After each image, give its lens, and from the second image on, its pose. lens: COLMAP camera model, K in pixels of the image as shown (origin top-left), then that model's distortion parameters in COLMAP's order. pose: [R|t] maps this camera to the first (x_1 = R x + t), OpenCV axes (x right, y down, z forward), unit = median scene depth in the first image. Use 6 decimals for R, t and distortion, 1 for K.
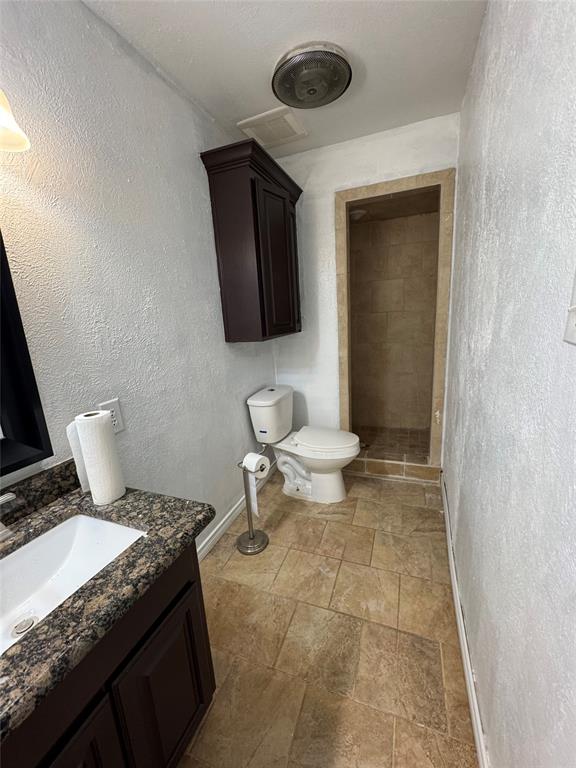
lens RADIAL K [[306.4, 0, 287.6], [0, 306.4, 383.2], [0, 0, 1]] dist [-0.002849, -0.000611]
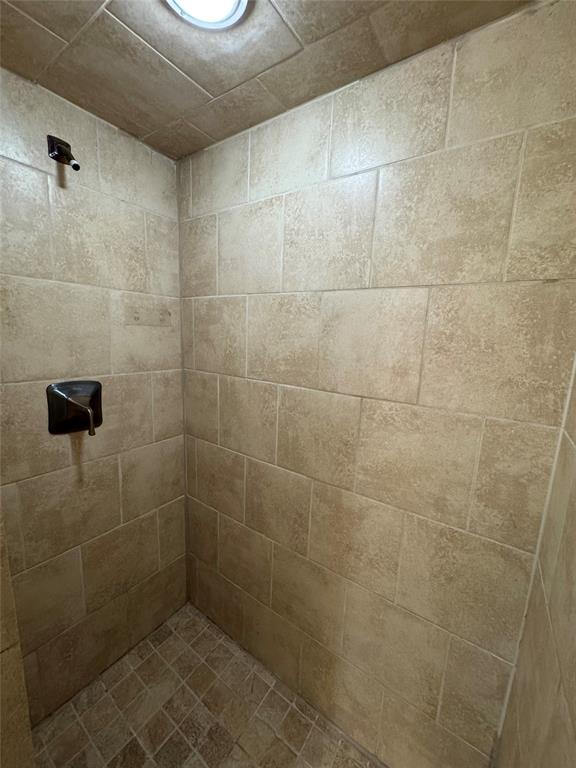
lens RADIAL K [[306.4, 0, 288.5], [0, 306.4, 383.4], [0, 0, 1]] dist [-0.002849, -0.000611]
pose [[0.967602, 0.131207, -0.215710, 0.332430], [-0.143196, 0.988851, -0.040852, -0.231988], [0.207945, 0.070417, 0.975602, 0.723331]]
